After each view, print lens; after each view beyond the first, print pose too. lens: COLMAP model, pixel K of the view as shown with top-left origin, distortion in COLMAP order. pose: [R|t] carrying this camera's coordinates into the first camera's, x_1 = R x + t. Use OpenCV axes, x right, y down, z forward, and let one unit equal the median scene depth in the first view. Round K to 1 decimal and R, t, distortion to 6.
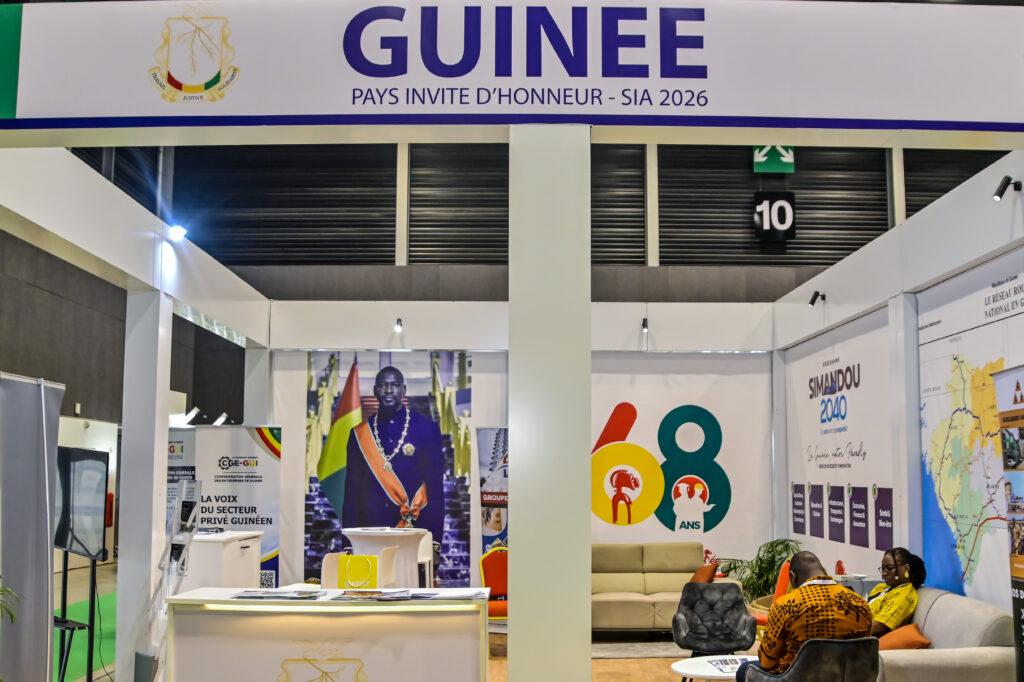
lens RADIAL K [[1144.6, 0, 507.1], [0, 1144.6, 357.3], [0, 0, 1]] dist [-0.104240, 0.023208]
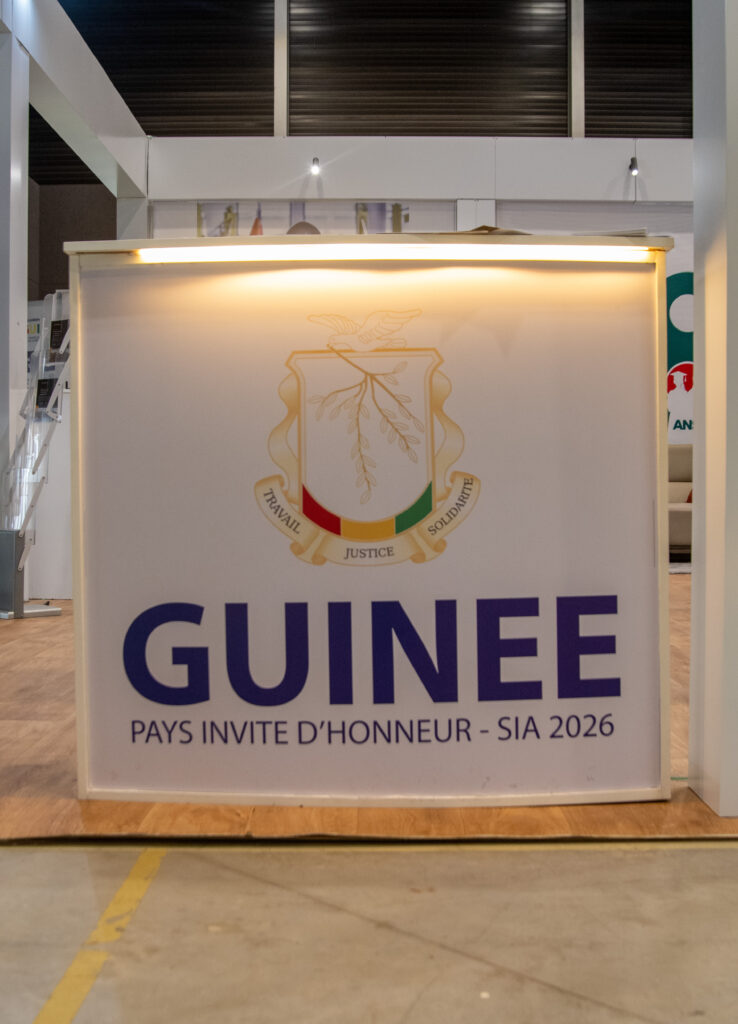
lens RADIAL K [[1234.7, 0, 369.0], [0, 1234.7, 512.0], [0, 0, 1]] dist [-0.096686, -0.002793]
pose [[0.999996, -0.001825, -0.002236, -0.056824], [0.002101, 0.991420, 0.130696, 0.094722], [0.001978, -0.130700, 0.991420, 0.148939]]
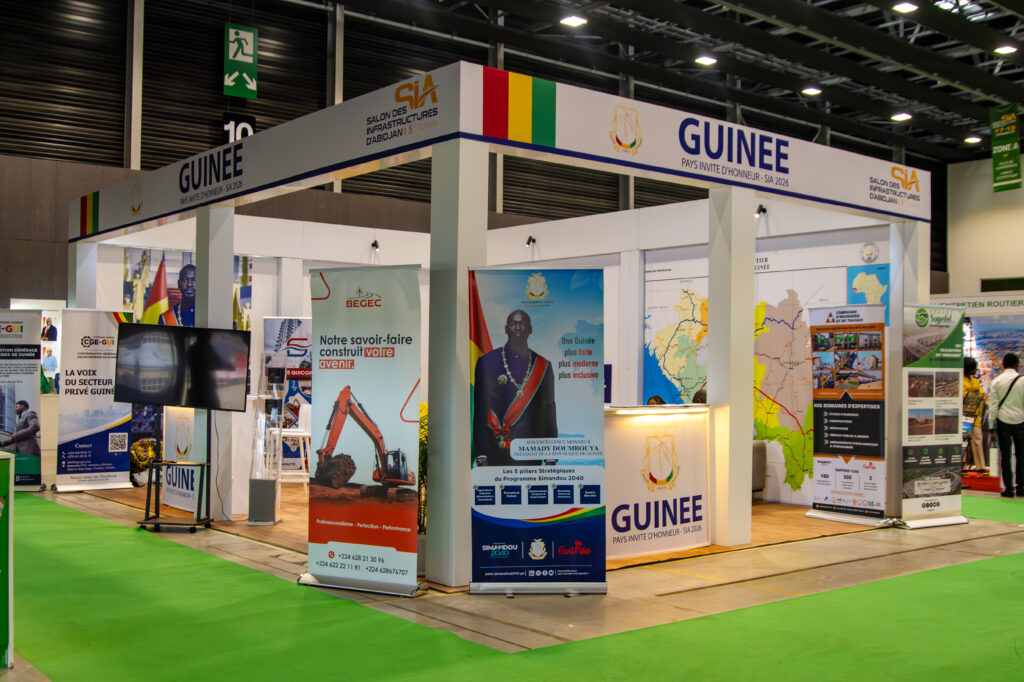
lens RADIAL K [[1144.6, 0, 507.1], [0, 1144.6, 357.3], [0, 0, 1]] dist [-0.104240, 0.023208]
pose [[0.776036, 0.010798, 0.630596, -0.601824], [-0.069343, 0.995253, 0.068294, 0.000481], [-0.626865, -0.096726, 0.773101, -0.148879]]
